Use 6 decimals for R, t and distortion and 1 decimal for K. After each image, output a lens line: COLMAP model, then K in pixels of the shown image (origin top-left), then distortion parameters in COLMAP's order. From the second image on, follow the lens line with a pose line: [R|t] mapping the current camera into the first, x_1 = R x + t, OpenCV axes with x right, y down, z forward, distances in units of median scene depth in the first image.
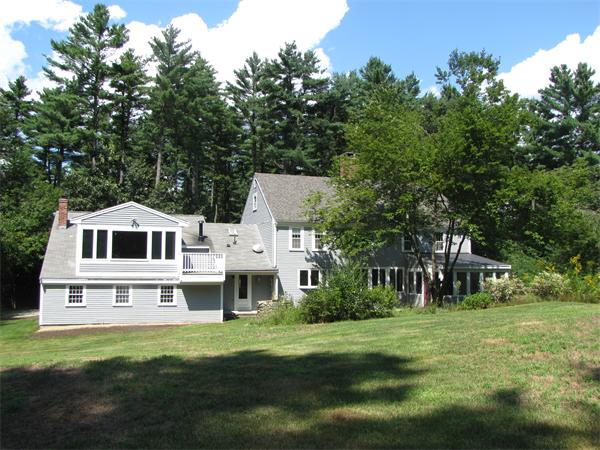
lens RADIAL K [[502.9, 0, 300.0], [0, 502.9, 225.0], [0, 0, 1]] dist [-0.176228, 0.160464]
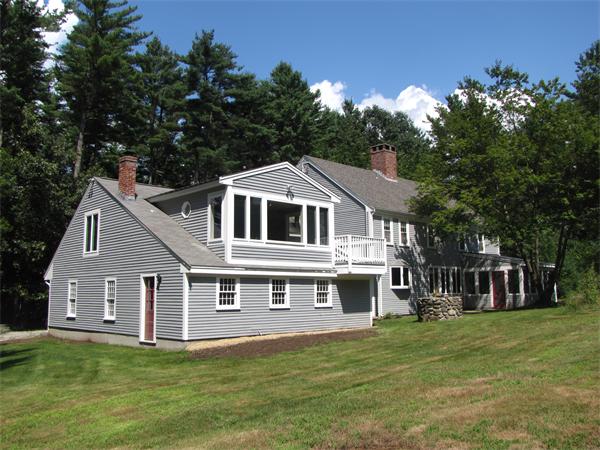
lens RADIAL K [[518.0, 0, 300.0], [0, 518.0, 225.0], [0, 0, 1]] dist [-0.174694, 0.180830]
pose [[0.922926, 0.038166, 0.383080, -0.590227], [-0.019095, 0.998387, -0.053464, 0.081310], [-0.384503, 0.042029, 0.922166, 0.294581]]
